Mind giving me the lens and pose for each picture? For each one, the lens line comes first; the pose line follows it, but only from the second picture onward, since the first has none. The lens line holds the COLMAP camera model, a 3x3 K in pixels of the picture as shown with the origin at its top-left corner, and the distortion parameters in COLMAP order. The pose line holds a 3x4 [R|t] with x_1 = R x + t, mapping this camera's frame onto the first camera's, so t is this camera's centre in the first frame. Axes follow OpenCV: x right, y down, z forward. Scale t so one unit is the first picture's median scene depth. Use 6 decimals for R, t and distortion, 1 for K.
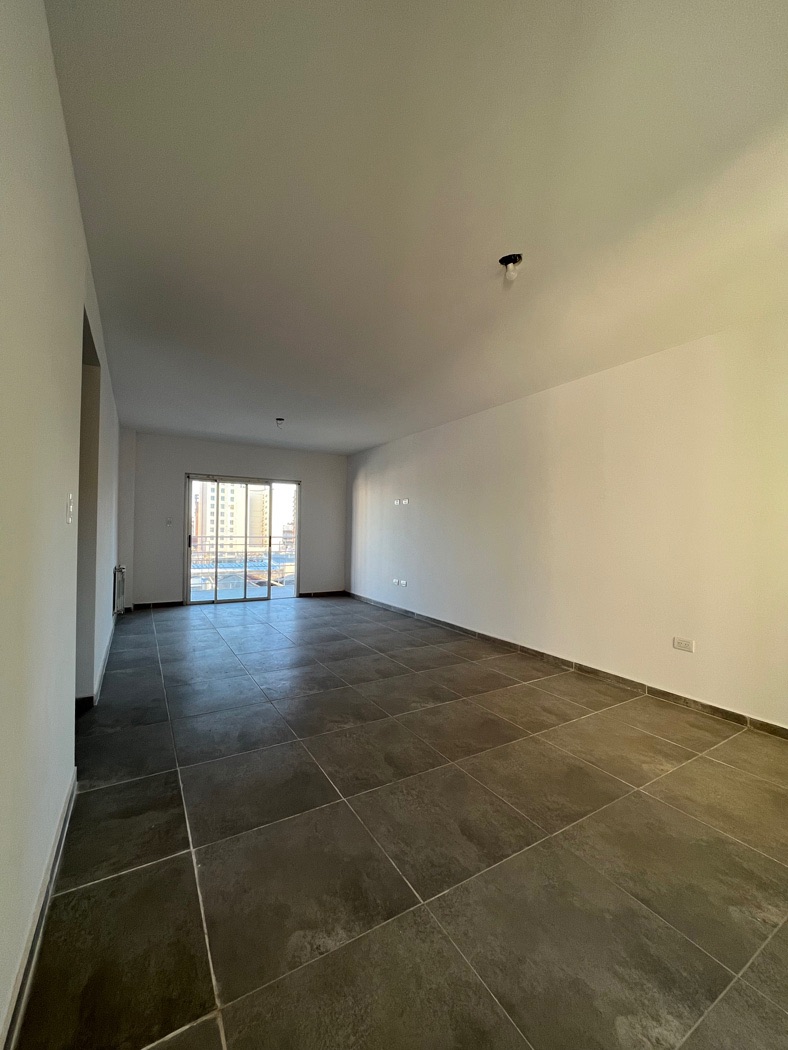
lens RADIAL K [[424.5, 0, 398.6], [0, 424.5, 522.2], [0, 0, 1]] dist [-0.003111, -0.000296]
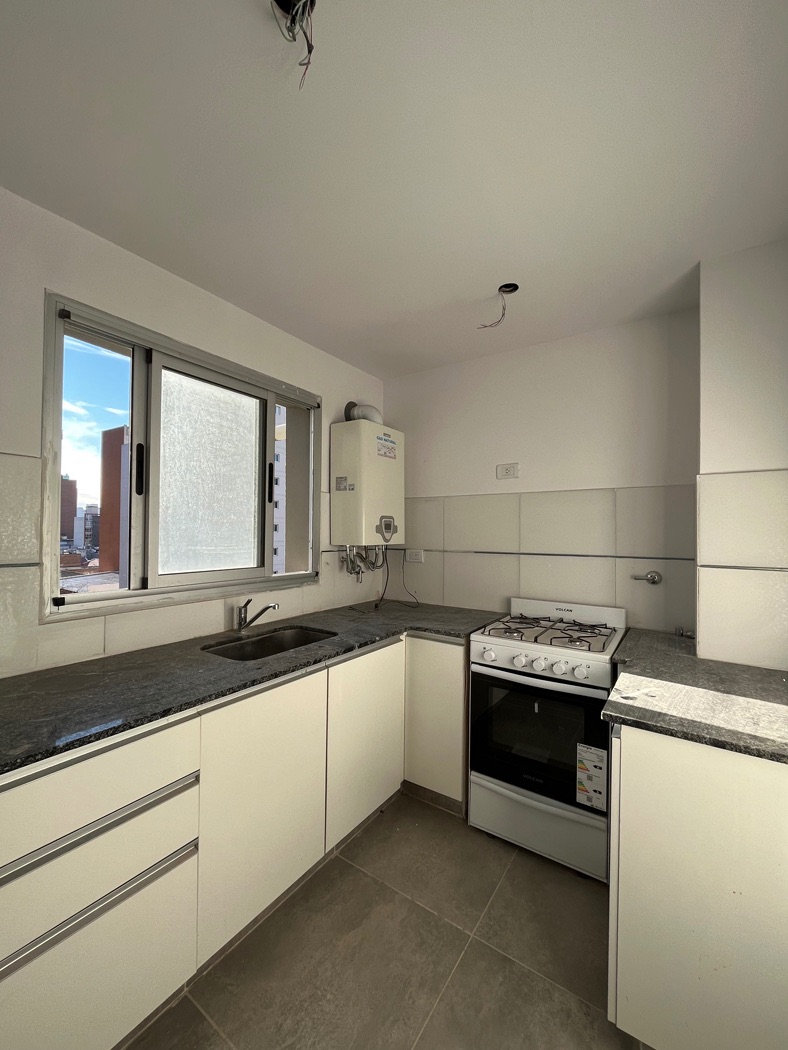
lens RADIAL K [[424.5, 0, 393.1], [0, 424.5, 523.9], [0, 0, 1]] dist [-0.003111, -0.000296]
pose [[-0.419094, -0.008416, 0.907904, -0.123983], [-0.049556, 0.998678, -0.013618, -0.006676], [-0.906589, -0.050700, -0.418958, 0.267857]]
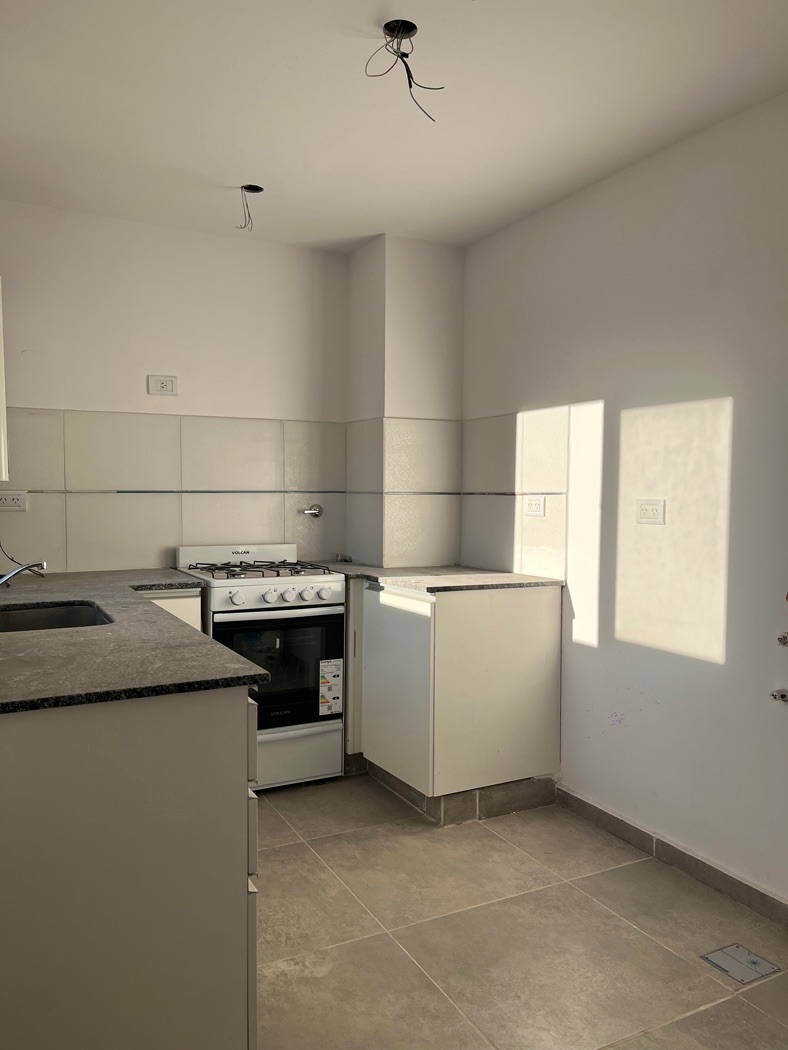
lens RADIAL K [[792.6, 0, 393.1], [0, 792.6, 523.8], [0, 0, 1]] dist [0.067266, -0.093349]
pose [[-0.997803, -0.029711, 0.059221, -0.042262], [-0.029079, 0.999511, 0.011518, 0.013659], [-0.059534, 0.009770, -0.998178, 0.486046]]
